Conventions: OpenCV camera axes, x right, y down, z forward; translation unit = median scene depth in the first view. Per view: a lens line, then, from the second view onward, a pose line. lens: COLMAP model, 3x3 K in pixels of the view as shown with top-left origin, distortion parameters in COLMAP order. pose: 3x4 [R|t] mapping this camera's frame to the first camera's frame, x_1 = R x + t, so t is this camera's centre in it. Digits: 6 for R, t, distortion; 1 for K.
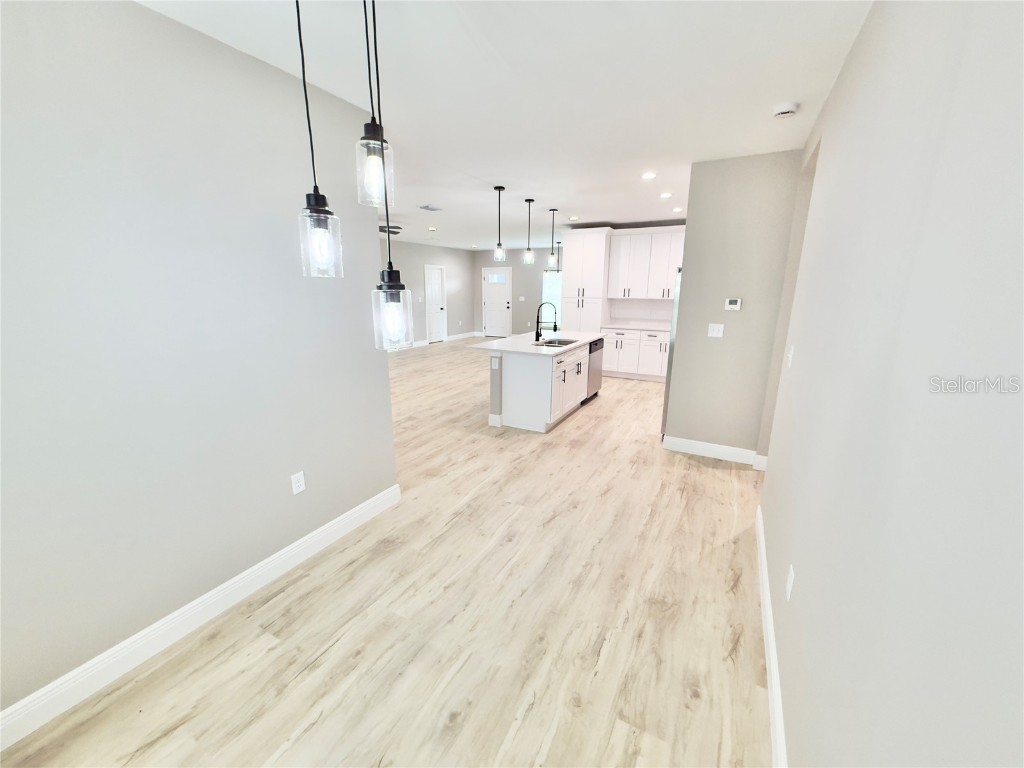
lens RADIAL K [[407.4, 0, 510.1], [0, 407.4, 386.1], [0, 0, 1]] dist [-0.000984, 0.000605]
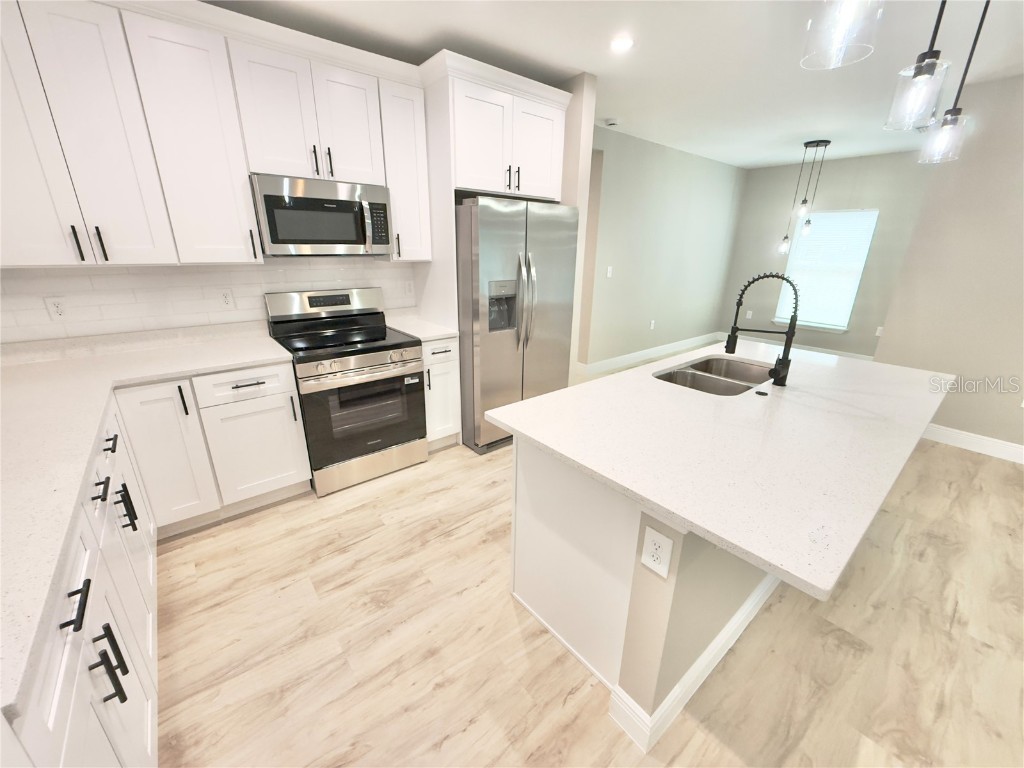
lens RADIAL K [[407.4, 0, 510.3], [0, 407.4, 387.0], [0, 0, 1]] dist [-0.000984, 0.000605]
pose [[-0.927769, -0.139140, 0.346243, 0.194673], [0.072792, 0.842572, 0.533642, -0.381581], [-0.365985, 0.520300, -0.771584, 1.637833]]
